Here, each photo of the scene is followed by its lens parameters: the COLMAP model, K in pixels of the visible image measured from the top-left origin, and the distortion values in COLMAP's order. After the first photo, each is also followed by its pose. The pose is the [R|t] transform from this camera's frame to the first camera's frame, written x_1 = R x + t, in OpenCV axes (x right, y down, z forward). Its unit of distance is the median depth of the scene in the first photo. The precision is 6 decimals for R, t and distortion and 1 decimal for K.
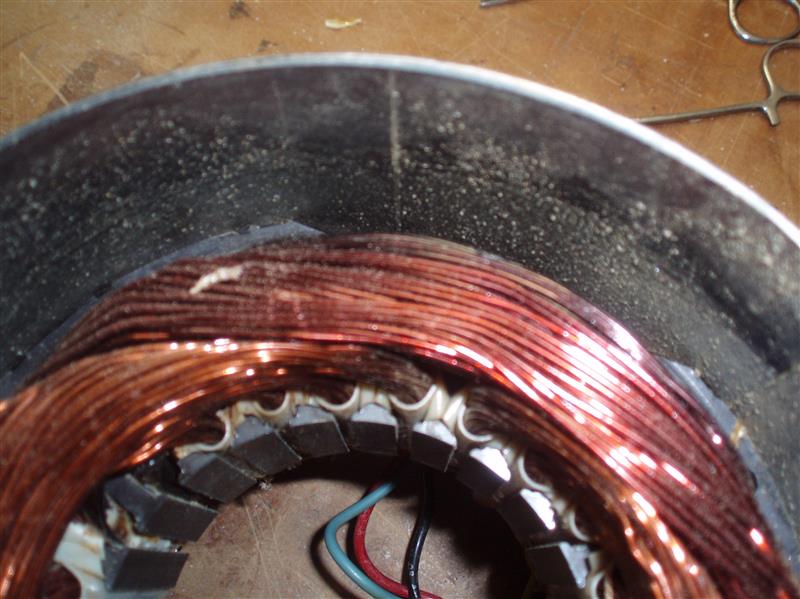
lens RADIAL K [[881.7, 0, 400.0], [0, 881.7, 299.5], [0, 0, 1]] dist [-0.124592, 0.045868]
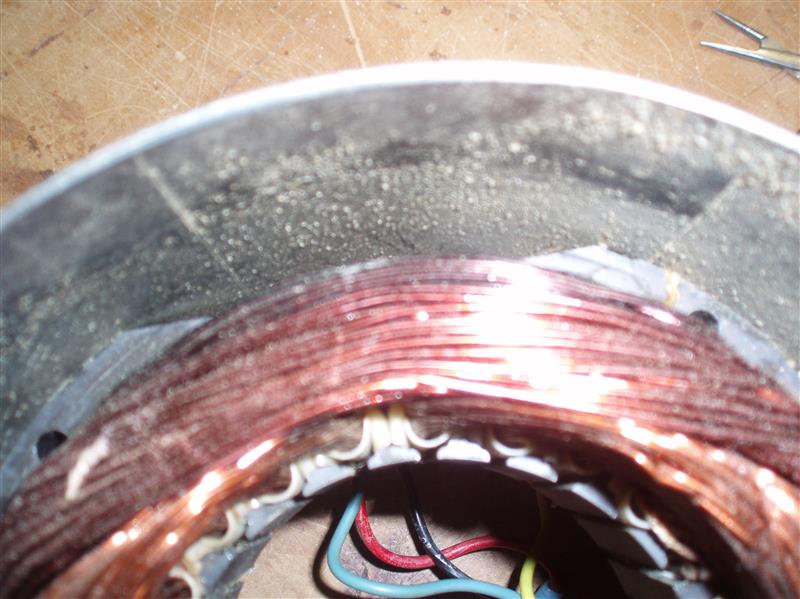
lens RADIAL K [[881.7, 0, 400.0], [0, 881.7, 299.5], [0, 0, 1]] dist [-0.124592, 0.045868]
pose [[0.844462, -0.521745, 0.121102, 0.025871], [0.506627, 0.851448, 0.135519, -0.118205], [-0.173818, -0.053087, 0.983346, 0.151763]]
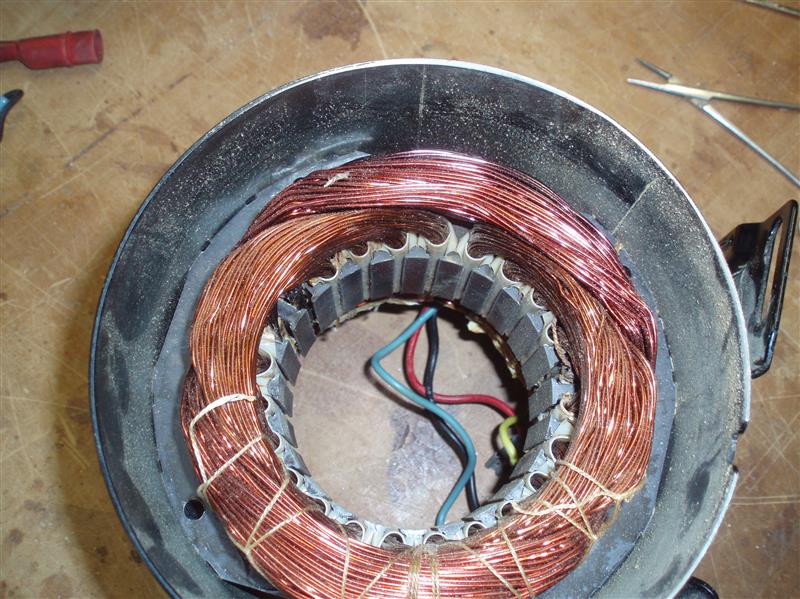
lens RADIAL K [[881.7, 0, 400.0], [0, 881.7, 299.5], [0, 0, 1]] dist [-0.124592, 0.045868]
pose [[0.994401, -0.088559, 0.057654, -0.203832], [0.085746, 0.995083, 0.049563, 0.152841], [-0.061760, -0.044342, 0.997106, -0.919793]]
